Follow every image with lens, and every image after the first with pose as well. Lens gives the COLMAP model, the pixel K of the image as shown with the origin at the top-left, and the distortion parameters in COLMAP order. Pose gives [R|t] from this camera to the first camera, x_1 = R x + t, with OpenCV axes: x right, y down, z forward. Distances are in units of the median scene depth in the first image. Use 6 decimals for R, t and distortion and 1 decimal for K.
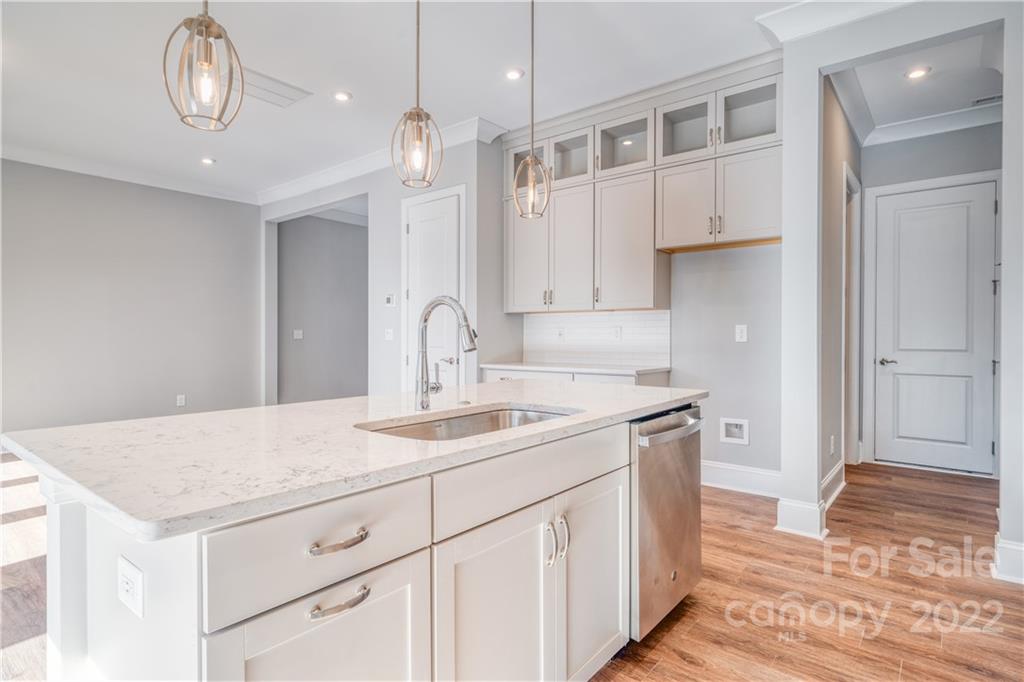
lens RADIAL K [[553.7, 0, 522.7], [0, 553.7, 336.3], [0, 0, 1]] dist [-0.009553, 0.009317]
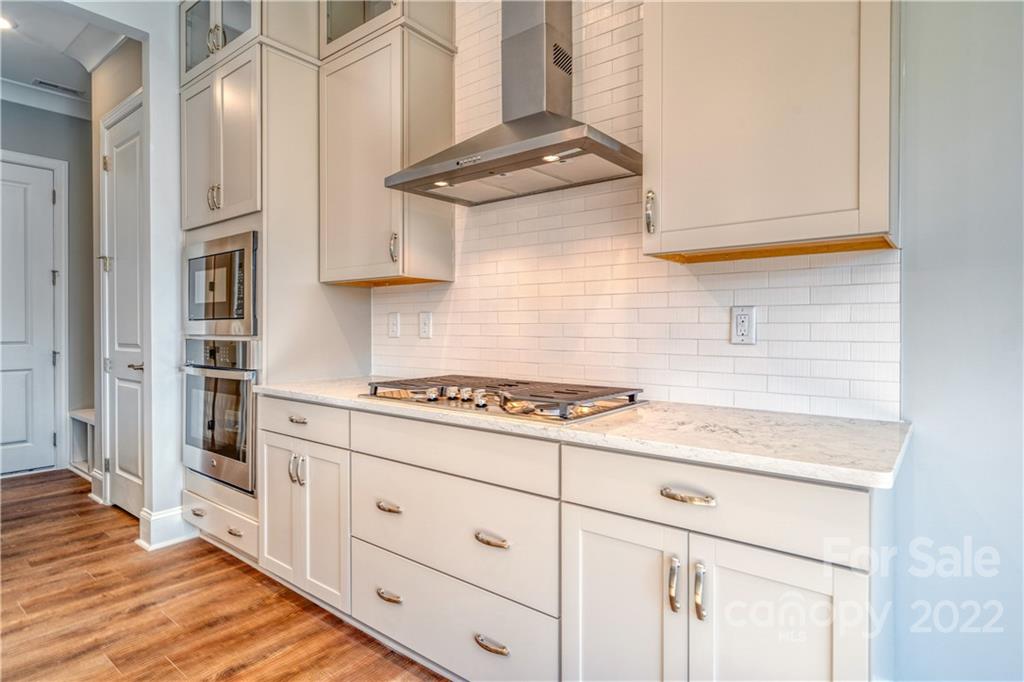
lens RADIAL K [[553.7, 0, 499.3], [0, 553.7, 343.4], [0, 0, 1]] dist [-0.009553, 0.009317]
pose [[0.026028, -0.032313, 0.999139, -0.136265], [0.003922, 0.999473, 0.032221, 0.000324], [-0.999654, 0.003080, 0.026141, 0.200894]]
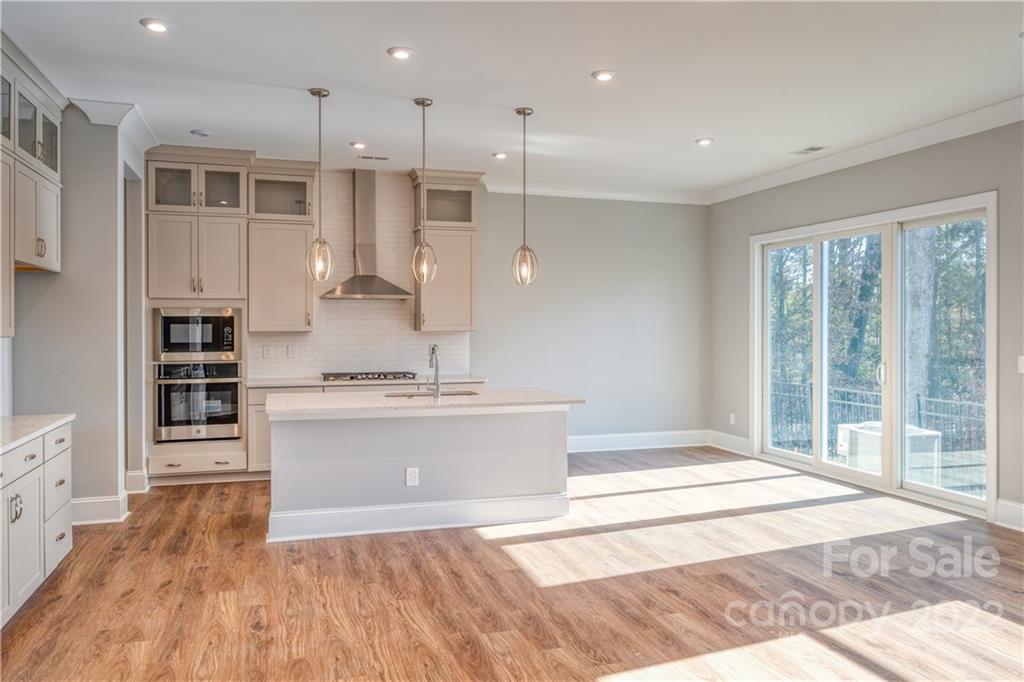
lens RADIAL K [[711.4, 0, 482.4], [0, 711.4, 325.1], [0, 0, 1]] dist [0.008779, -0.003862]
pose [[-0.805263, -0.001756, 0.592916, -0.887975], [0.000982, 0.999990, 0.004296, -0.071708], [-0.592917, 0.004041, -0.805253, 1.421105]]
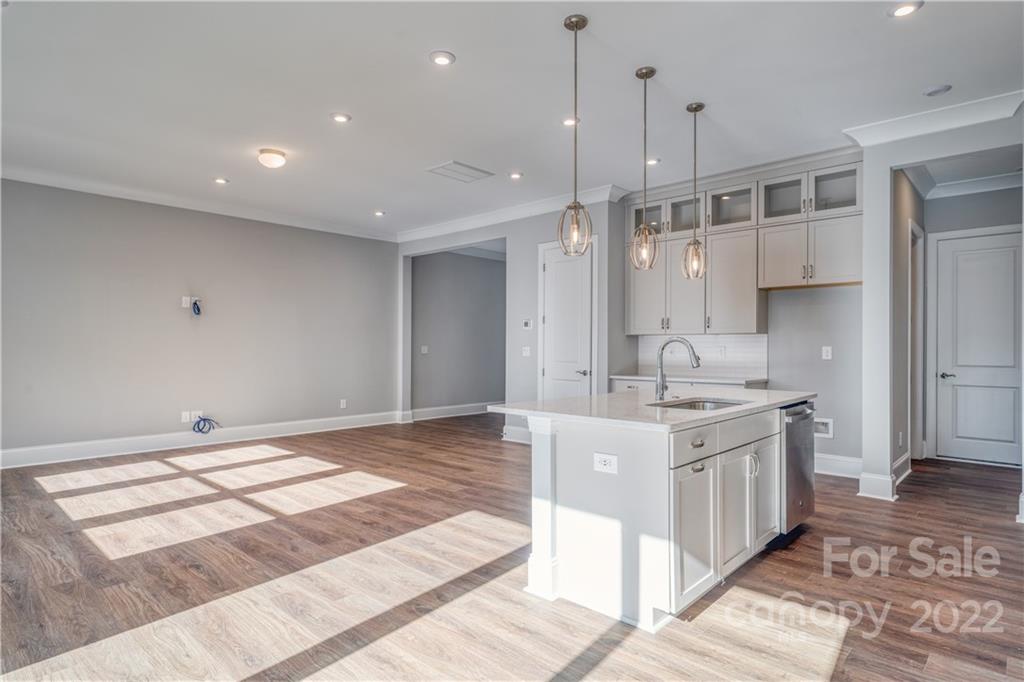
lens RADIAL K [[561.8, 0, 524.4], [0, 561.8, 345.3], [0, 0, 1]] dist [0.007001, -0.004137]
pose [[0.997230, 0.000805, -0.074369, -0.215174], [-0.001249, 0.999982, -0.005927, -0.014290], [0.074363, 0.006003, 0.997213, -0.373452]]
